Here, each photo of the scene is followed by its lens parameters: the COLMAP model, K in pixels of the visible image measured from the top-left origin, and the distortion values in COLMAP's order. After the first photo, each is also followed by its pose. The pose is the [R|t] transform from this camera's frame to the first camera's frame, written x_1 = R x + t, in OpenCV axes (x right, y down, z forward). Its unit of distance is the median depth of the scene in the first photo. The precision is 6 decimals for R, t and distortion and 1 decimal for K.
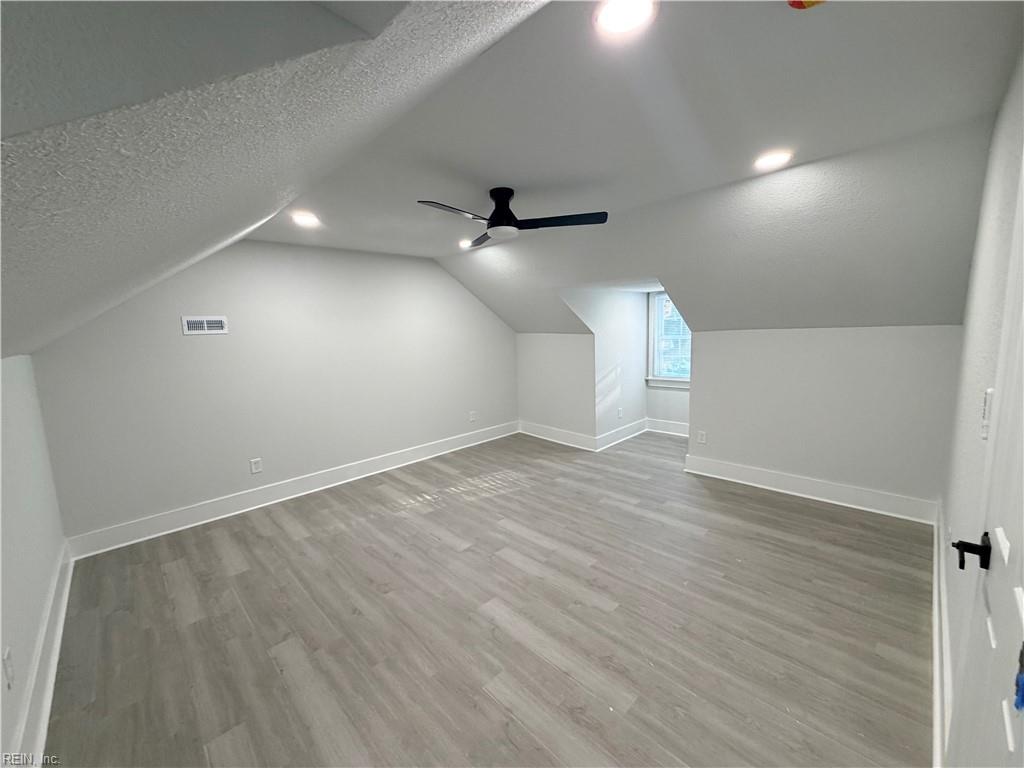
lens RADIAL K [[411.3, 0, 510.8], [0, 411.3, 383.1], [0, 0, 1]] dist [0.000676, 0.000447]
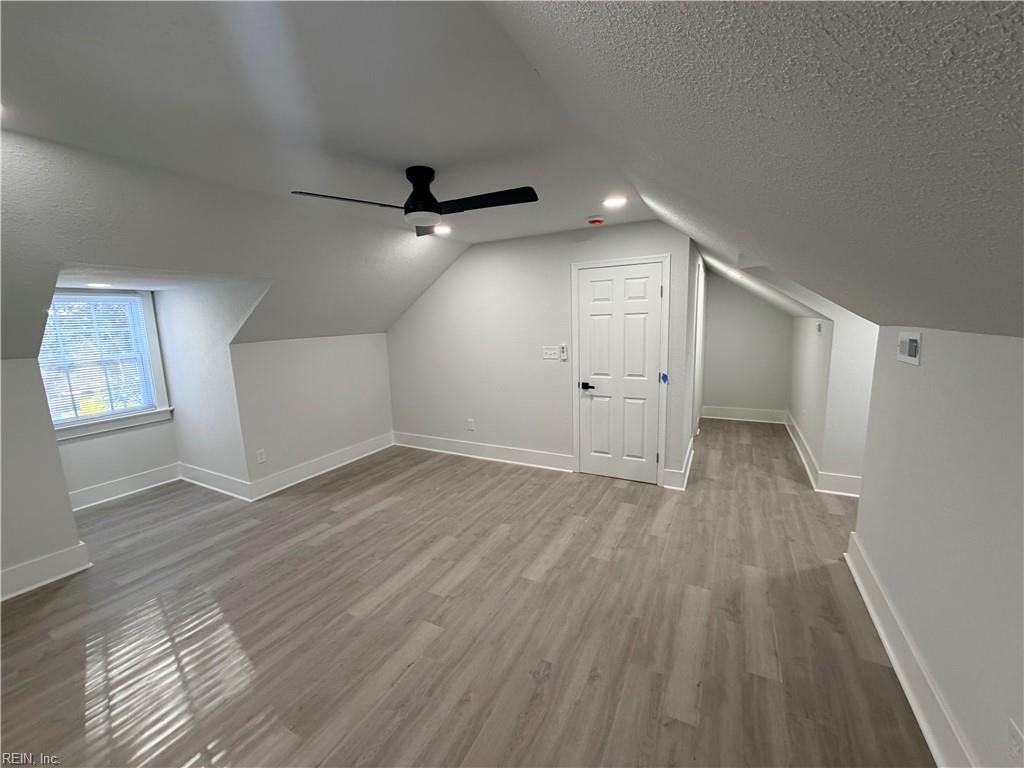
lens RADIAL K [[411.3, 0, 510.8], [0, 411.3, 383.1], [0, 0, 1]] dist [0.000676, 0.000447]
pose [[-0.300102, -0.104945, 0.948117, -0.803210], [0.166498, 0.972910, 0.160390, -0.118999], [-0.939264, 0.205993, -0.274499, 0.980755]]
